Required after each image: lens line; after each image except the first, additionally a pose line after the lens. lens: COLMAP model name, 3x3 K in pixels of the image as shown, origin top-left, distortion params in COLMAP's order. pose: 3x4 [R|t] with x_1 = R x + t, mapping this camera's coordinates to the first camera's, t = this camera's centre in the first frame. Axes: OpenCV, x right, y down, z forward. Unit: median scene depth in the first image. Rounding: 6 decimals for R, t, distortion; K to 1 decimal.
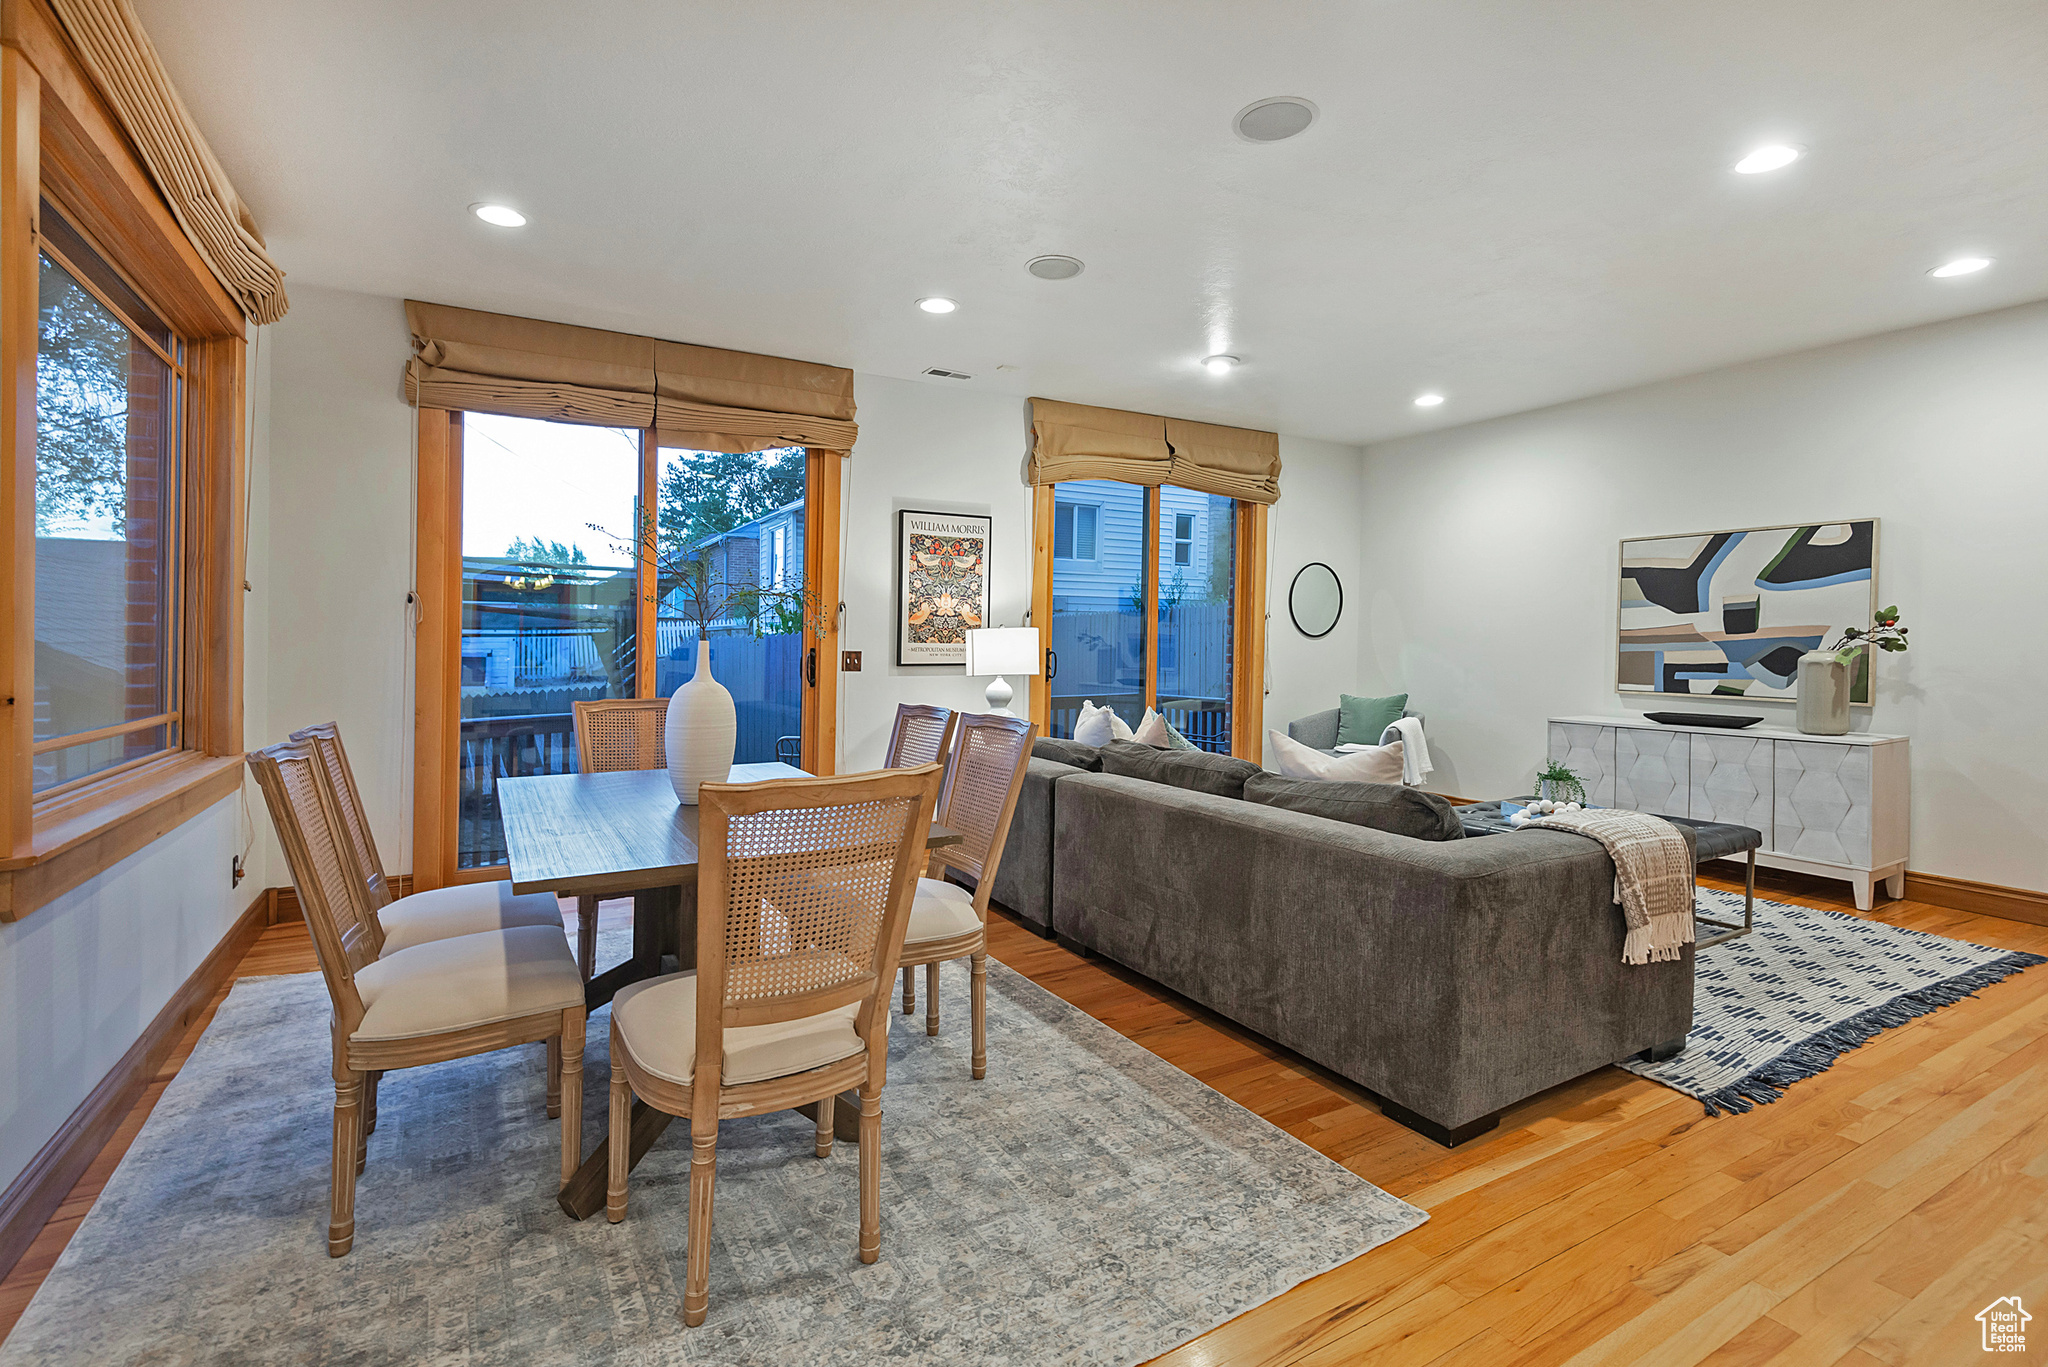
lens RADIAL K [[987.4, 0, 986.8], [0, 987.4, 672.3], [0, 0, 1]] dist [0.045840, -0.029703]
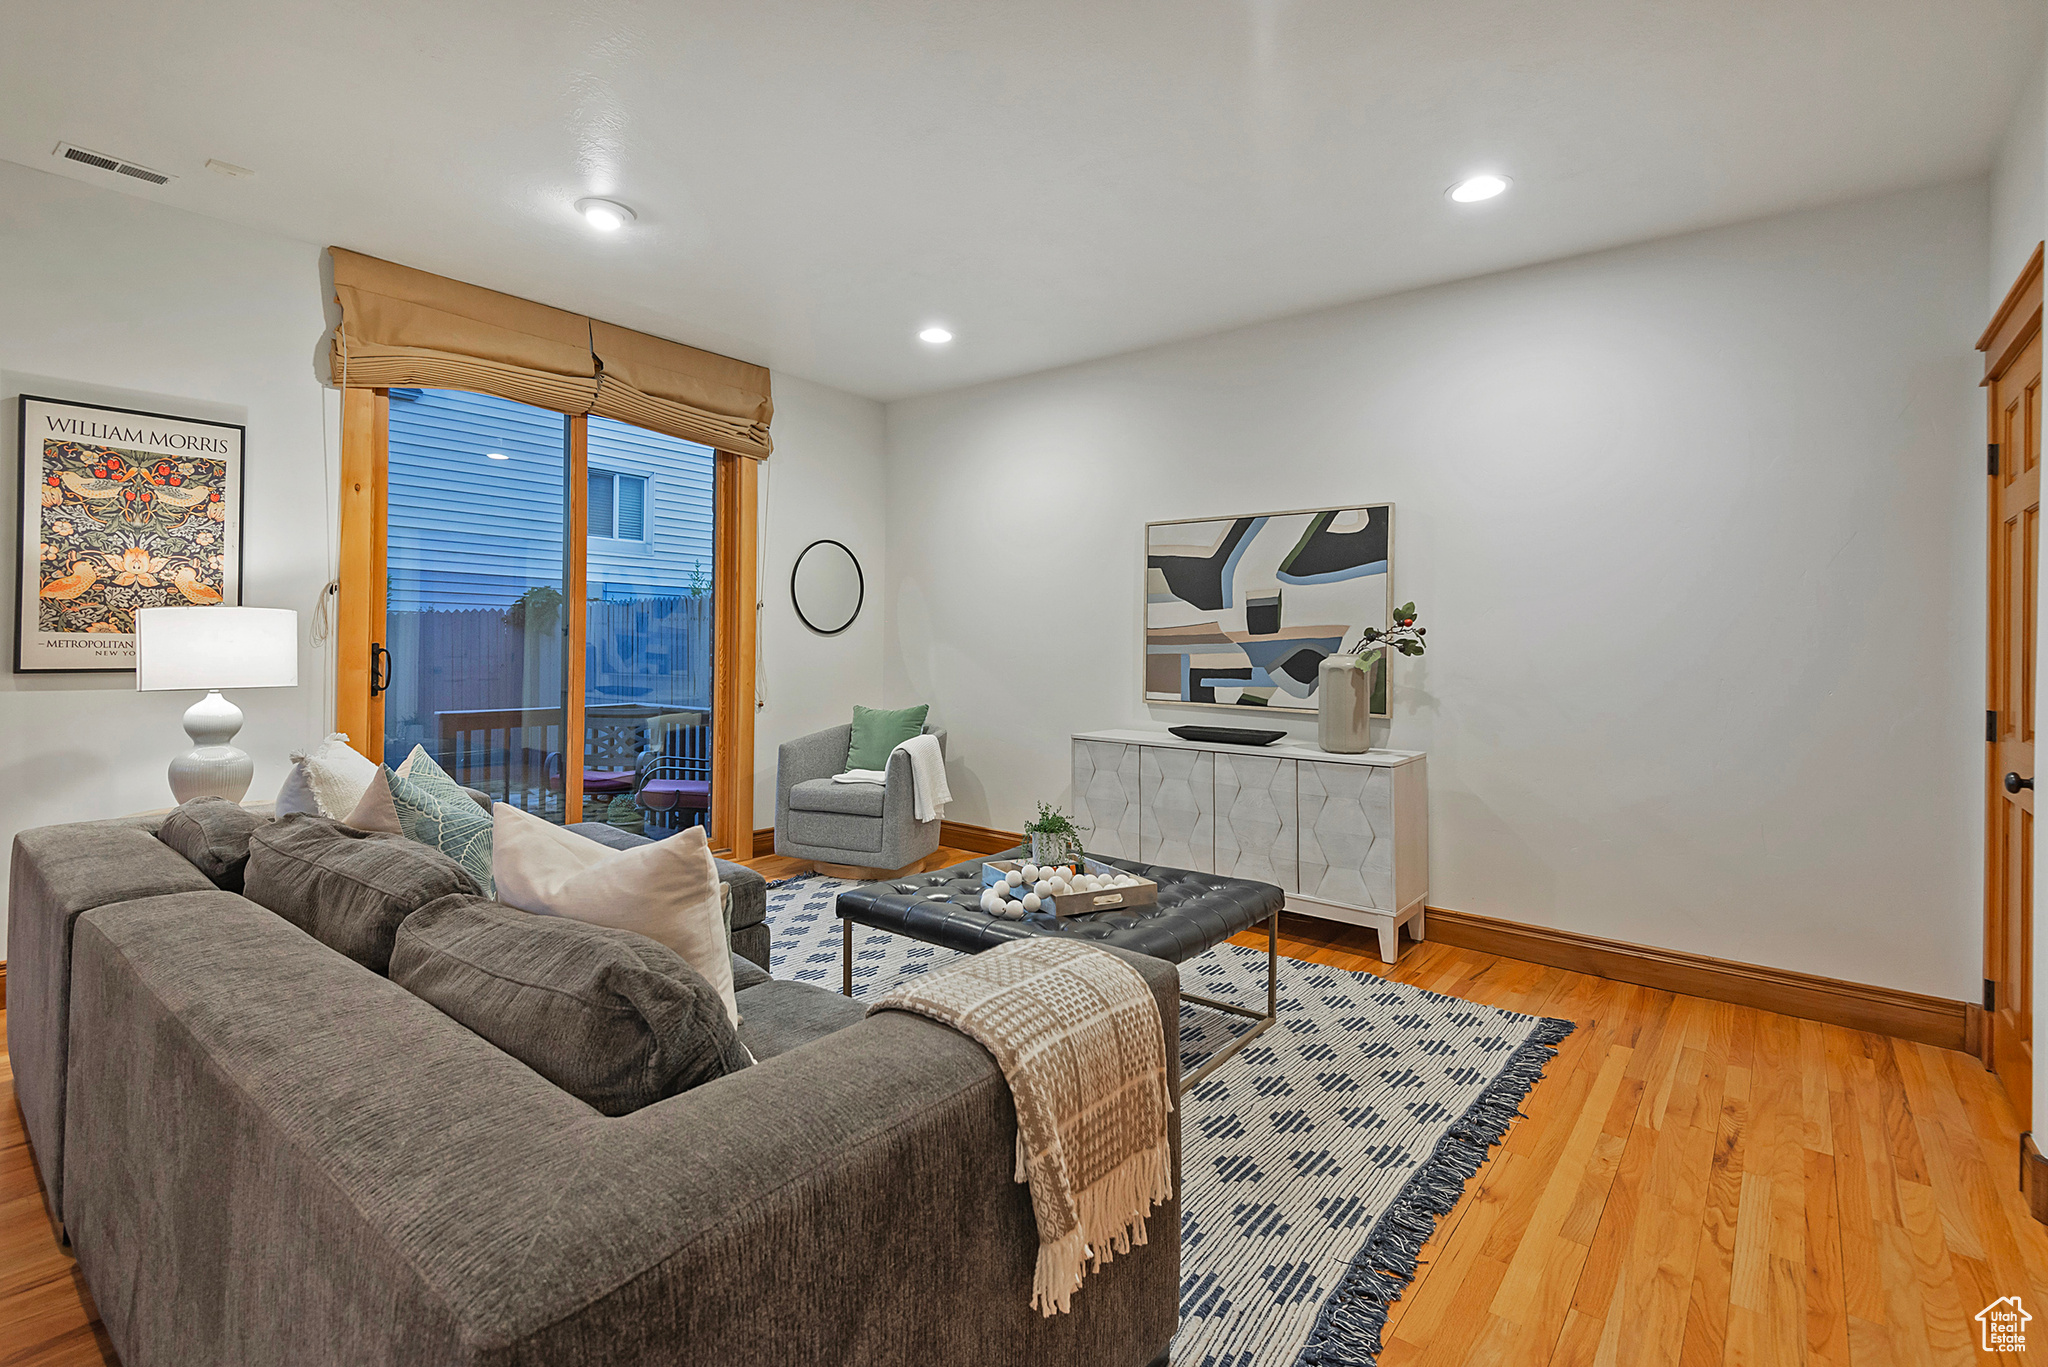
lens RADIAL K [[973.9, 0, 980.5], [0, 973.9, 638.4], [0, 0, 1]] dist [0.073907, -0.061537]
pose [[0.939991, 0.010525, 0.341037, 0.237157], [0.001122, 0.999423, -0.033938, -0.006429], [-0.341198, 0.032284, 0.939437, 0.294441]]
